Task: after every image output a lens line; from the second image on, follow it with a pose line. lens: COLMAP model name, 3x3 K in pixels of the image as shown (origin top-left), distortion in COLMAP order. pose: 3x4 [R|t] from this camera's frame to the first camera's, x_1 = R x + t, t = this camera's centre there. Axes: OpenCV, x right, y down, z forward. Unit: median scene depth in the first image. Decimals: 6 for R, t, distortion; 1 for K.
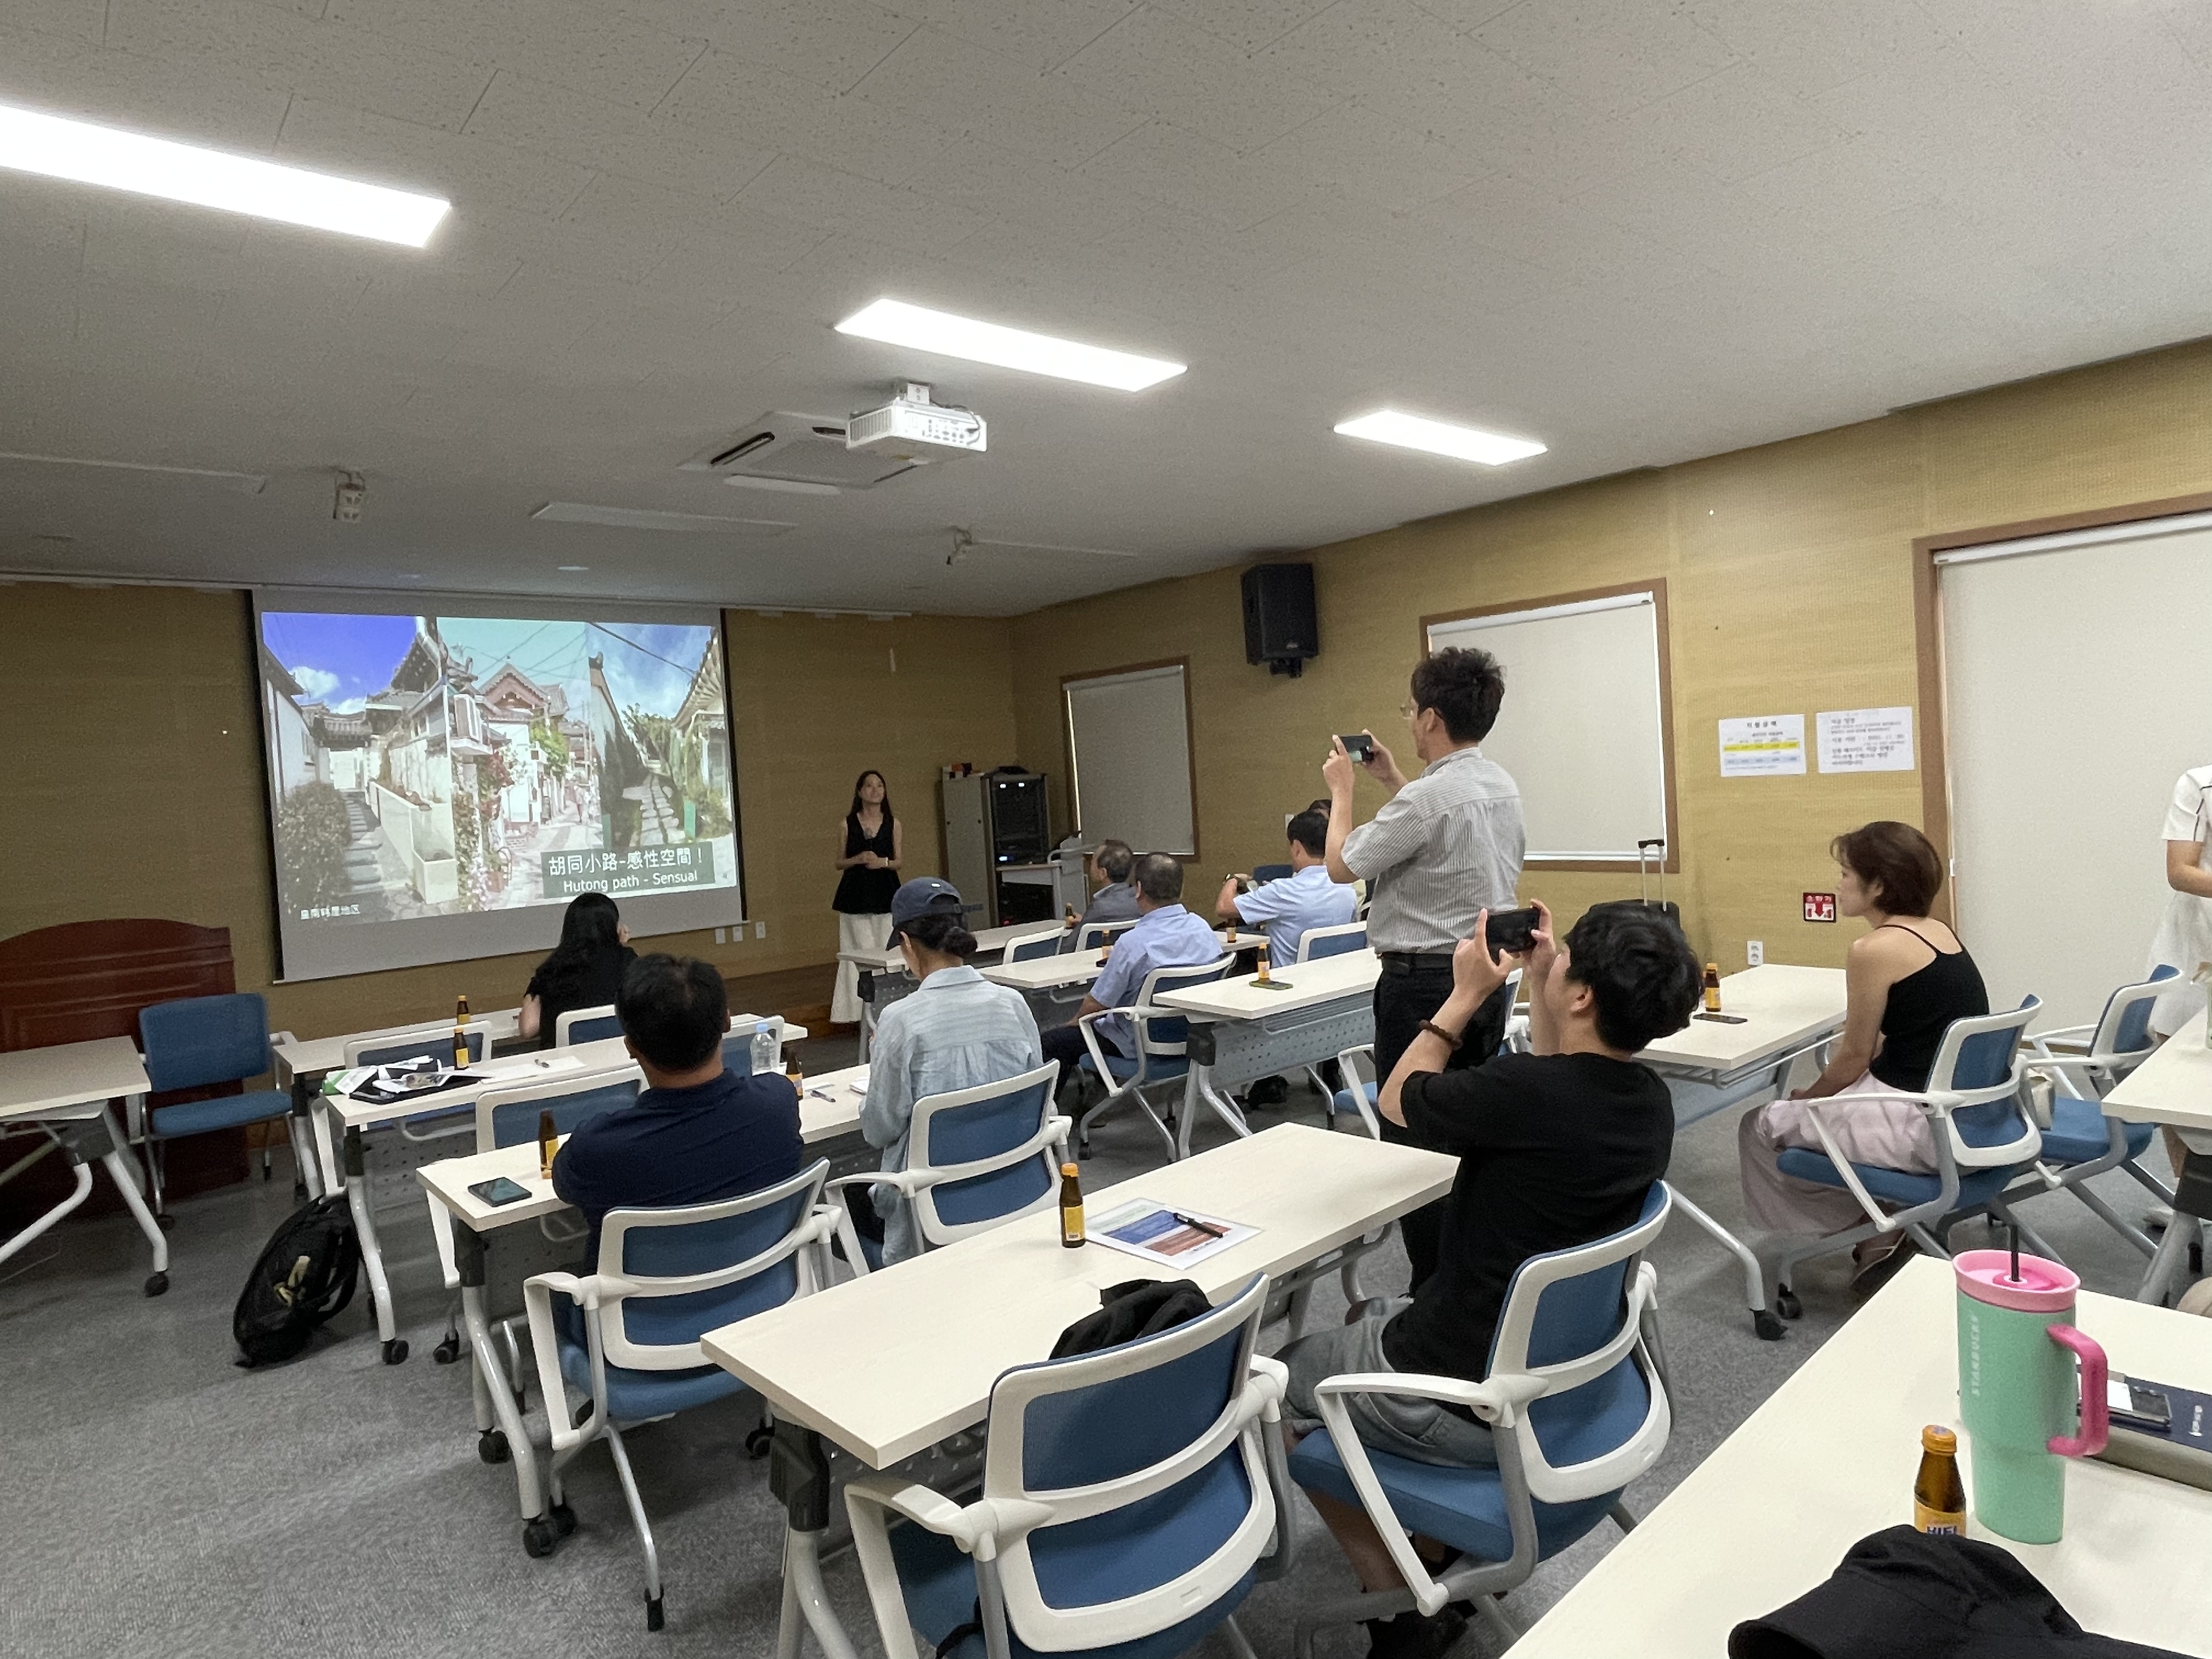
lens RADIAL K [[1288.6, 0, 1109.7], [0, 1288.6, 818.0], [0, 0, 1]] dist [0.014242, 0.001941]
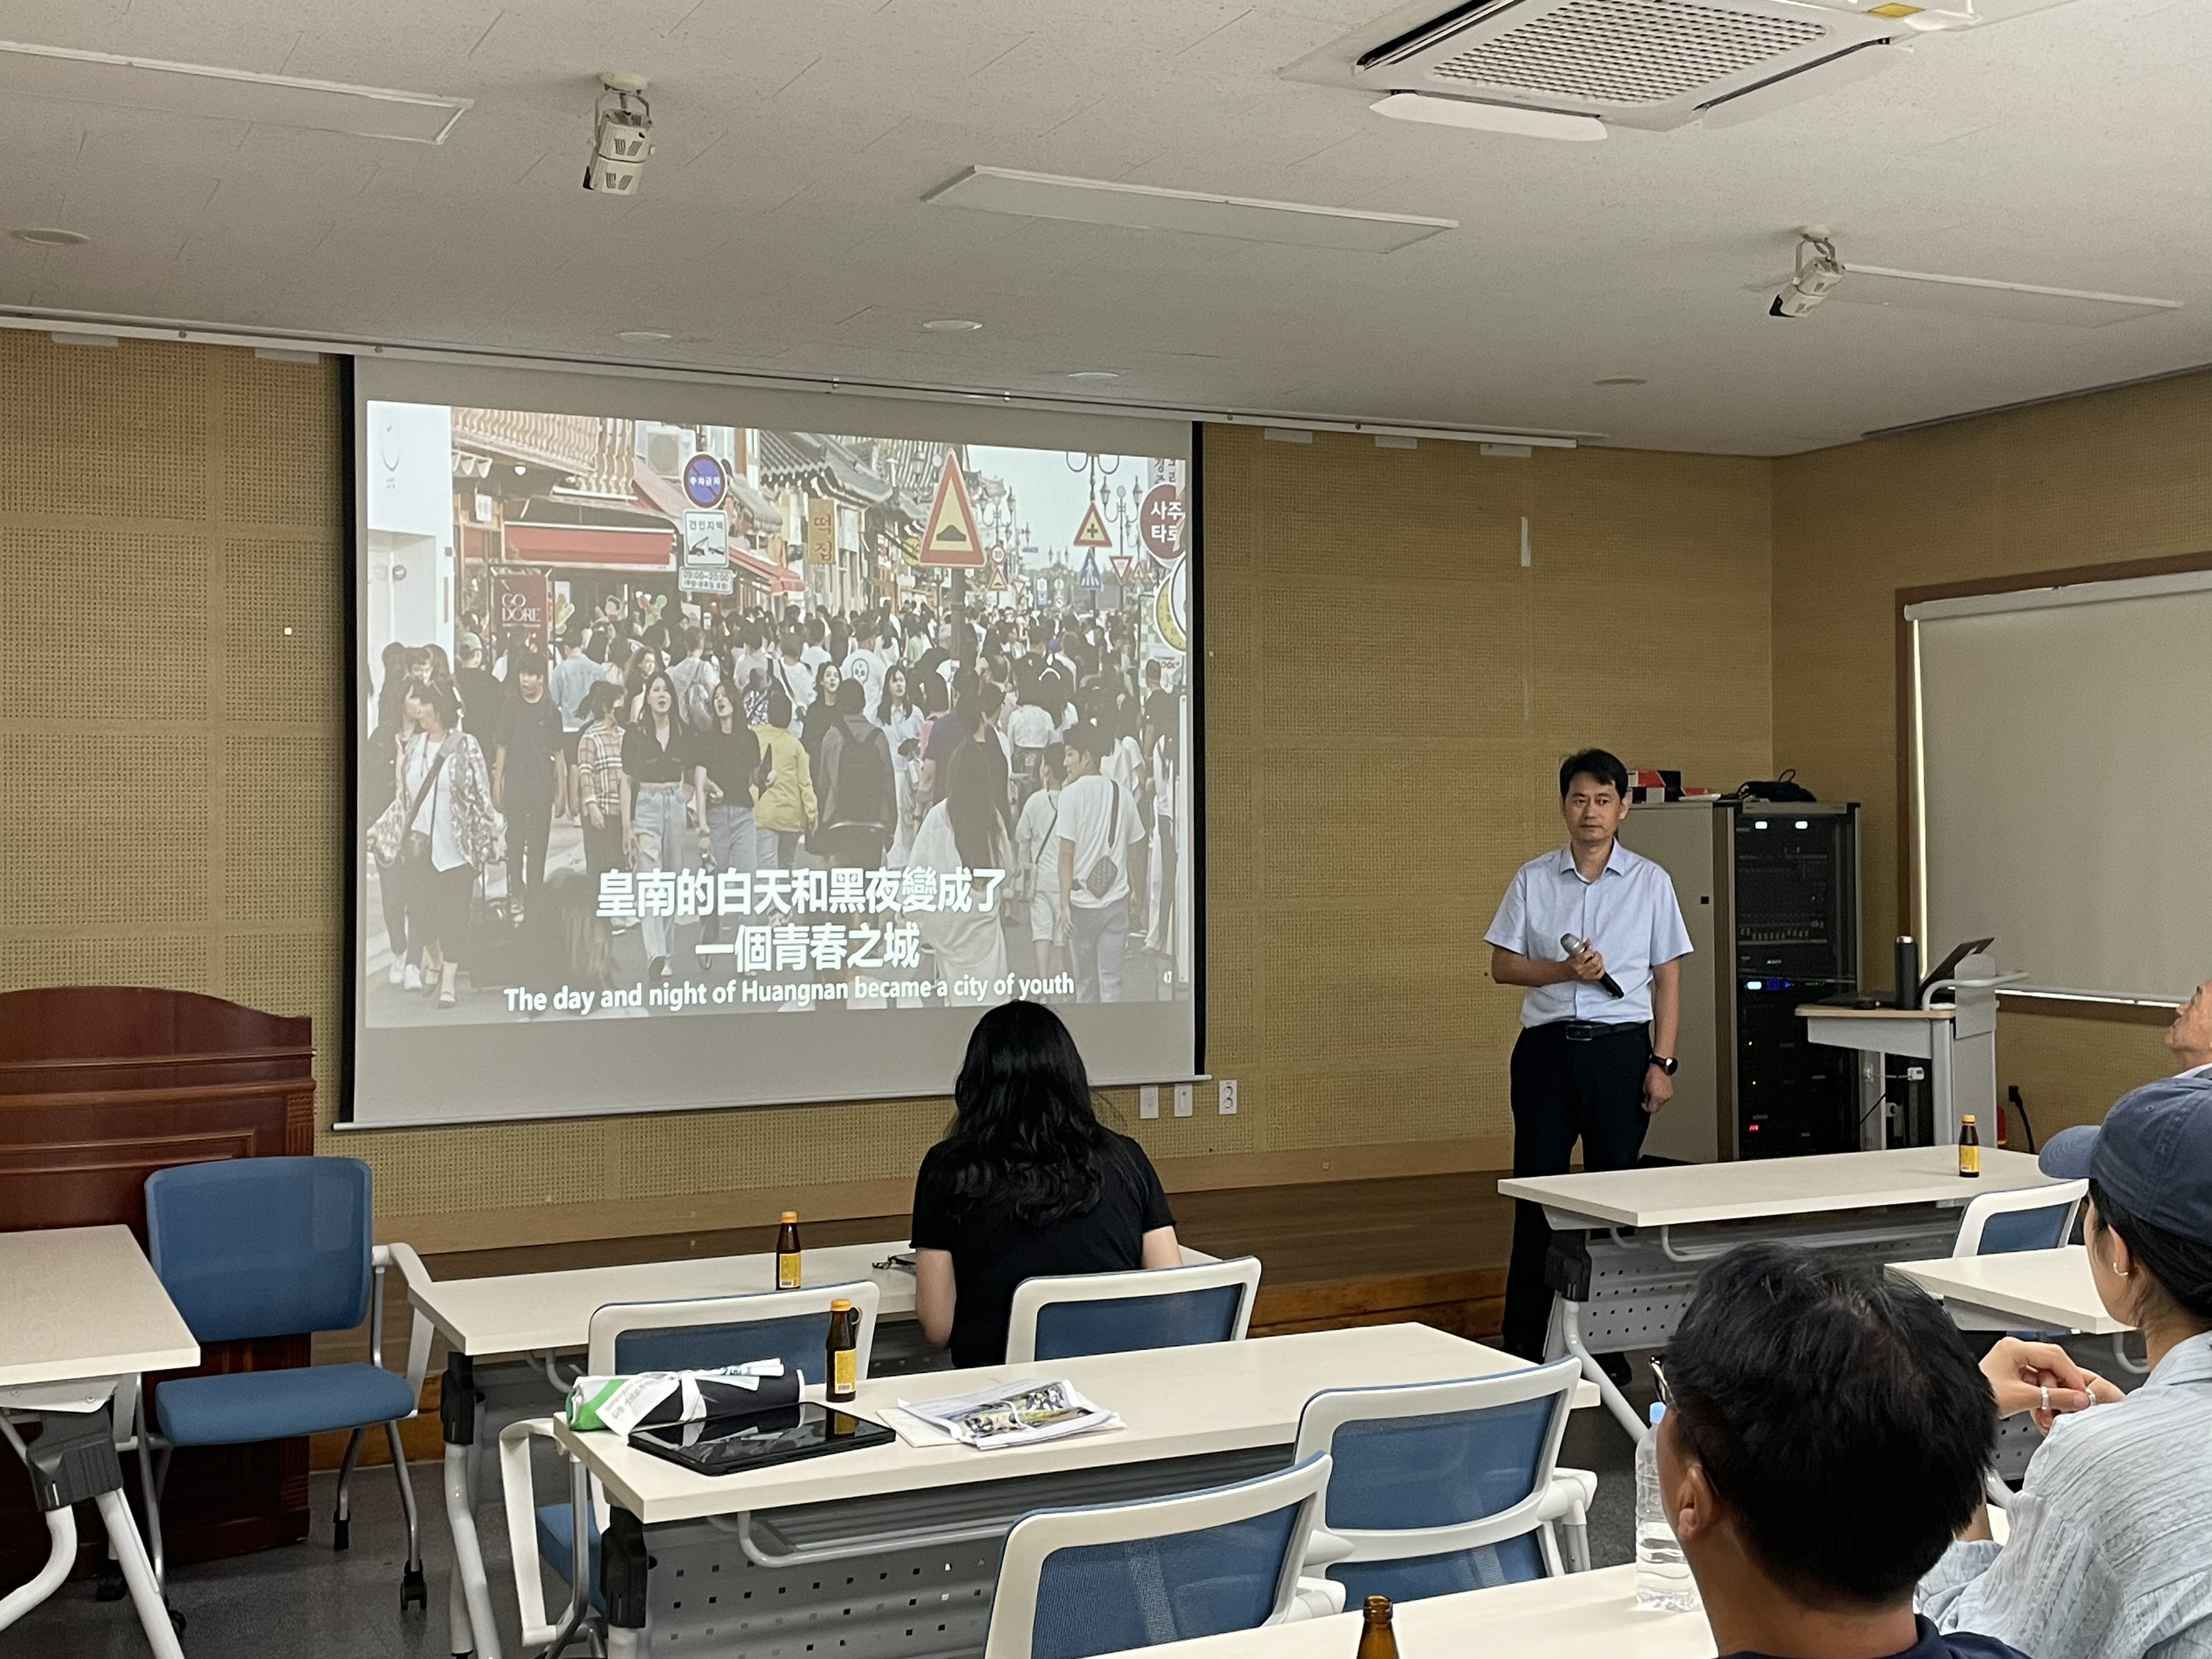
lens RADIAL K [[2561.7, 0, 1107.7], [0, 2561.7, 815.6], [0, 0, 1]] dist [0.188438, -0.220414]
pose [[0.967004, 0.058452, -0.247965, -0.187021], [-0.064797, 0.997745, -0.017497, 0.005545], [0.246383, 0.032987, 0.968611, 0.146047]]
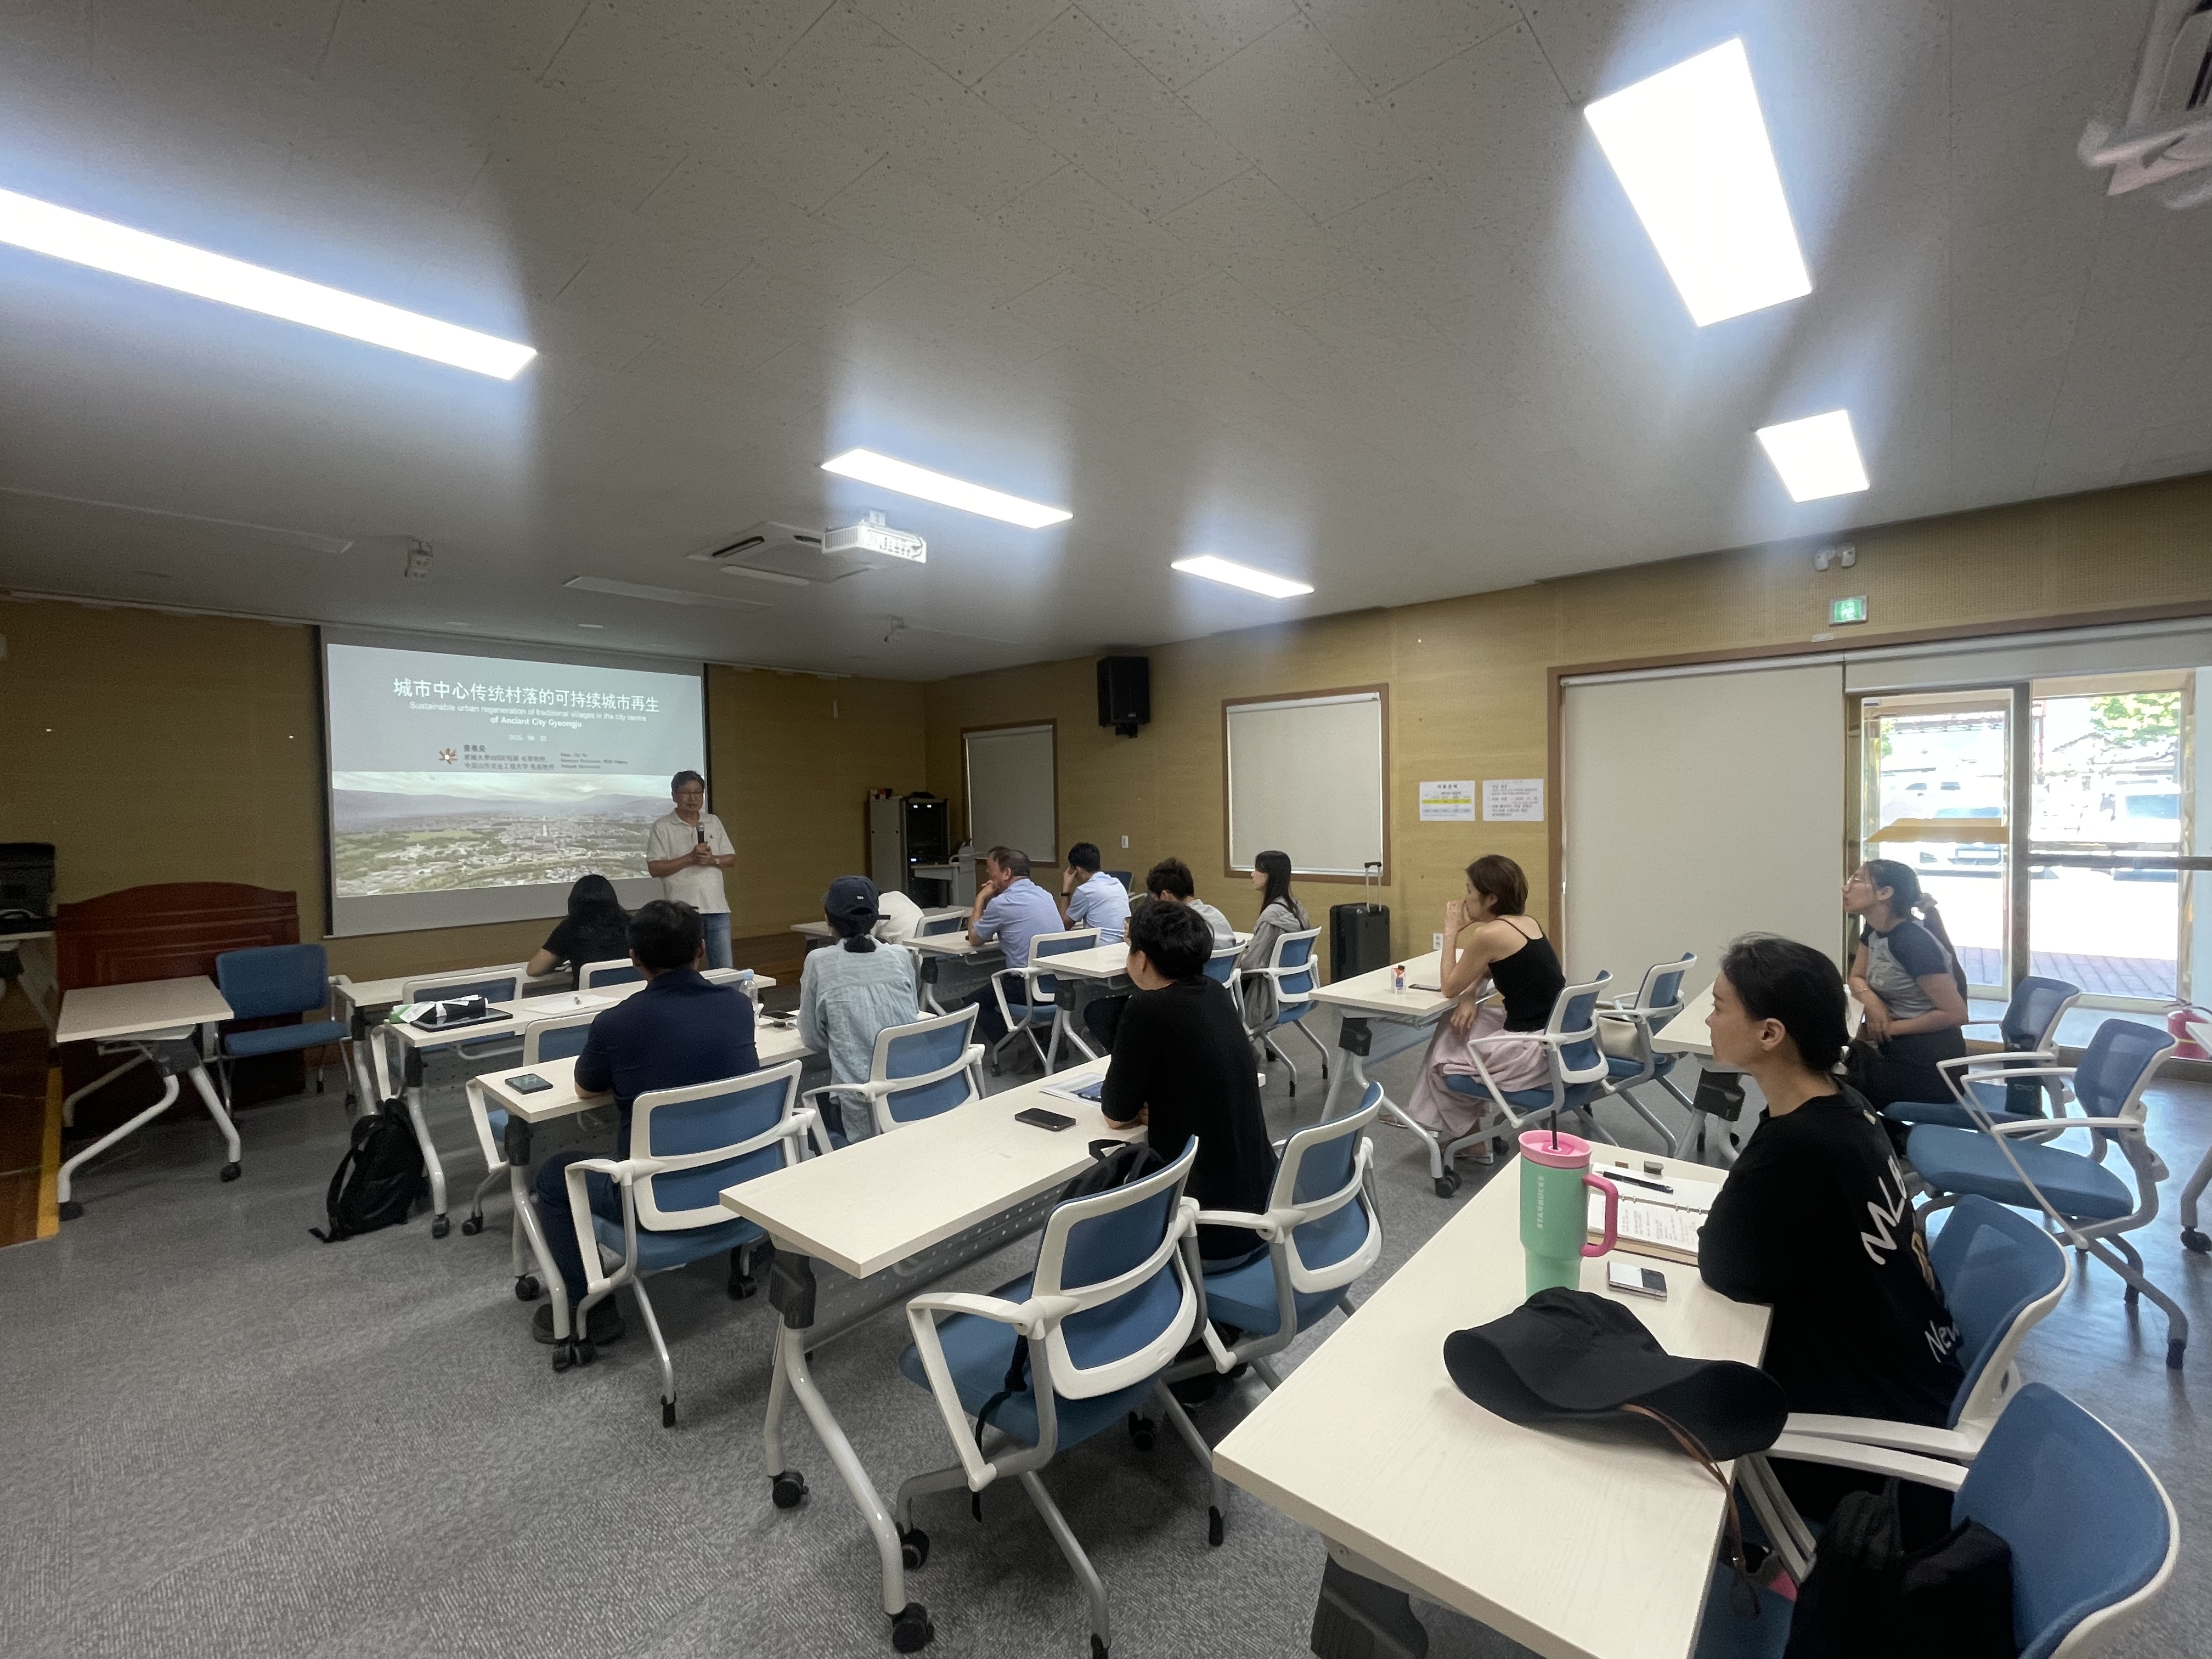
lens RADIAL K [[943.6, 0, 1106.0], [0, 943.6, 829.5], [0, 0, 1]] dist [0.012862, -0.000044]
pose [[0.991081, 0.039466, 0.127281, -0.022531], [-0.038616, 0.999212, -0.009139, 0.002095], [-0.127542, 0.004143, 0.991825, -0.026584]]
